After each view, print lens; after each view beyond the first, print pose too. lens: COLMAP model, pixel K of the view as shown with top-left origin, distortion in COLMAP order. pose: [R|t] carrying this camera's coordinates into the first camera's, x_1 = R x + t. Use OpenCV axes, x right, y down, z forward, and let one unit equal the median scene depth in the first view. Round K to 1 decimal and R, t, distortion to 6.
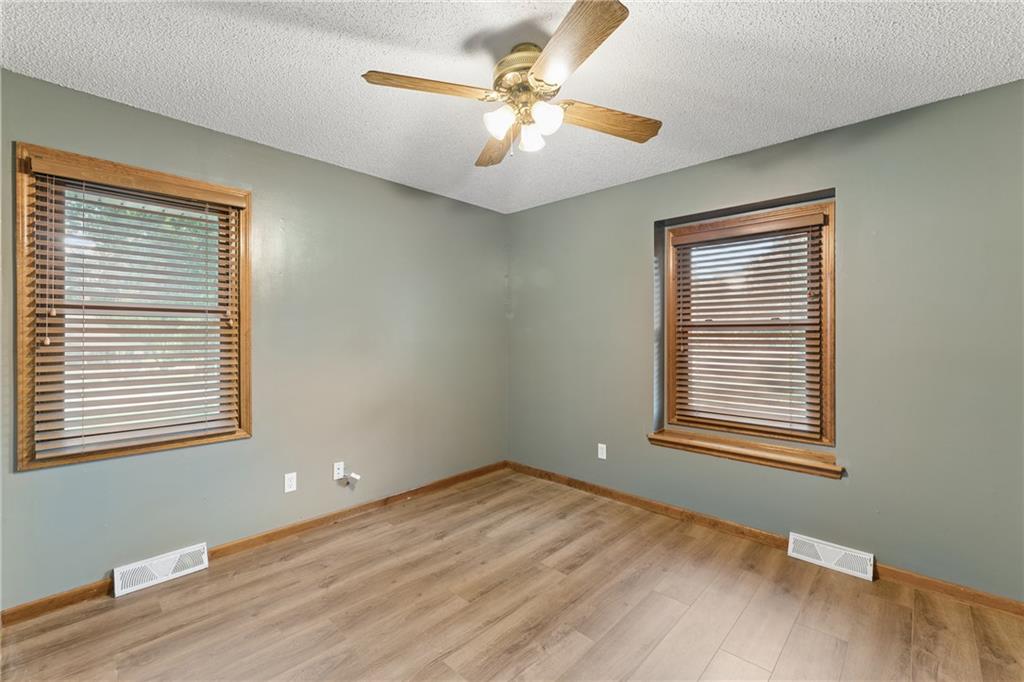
lens RADIAL K [[436.3, 0, 506.7], [0, 436.3, 337.2], [0, 0, 1]] dist [-0.004836, 0.001618]
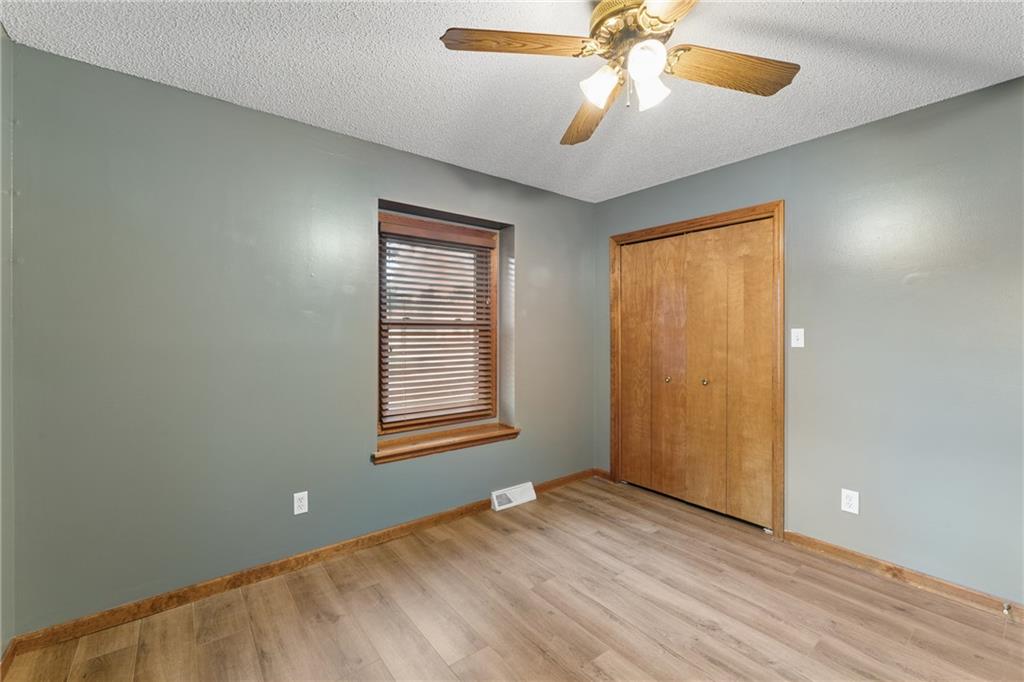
lens RADIAL K [[436.3, 0, 510.6], [0, 436.3, 337.2], [0, 0, 1]] dist [-0.004836, 0.001618]
pose [[0.131926, -0.013165, 0.991172, -0.490270], [0.007266, 0.999898, 0.012314, -0.007660], [-0.991233, 0.005578, 0.132009, 0.679176]]
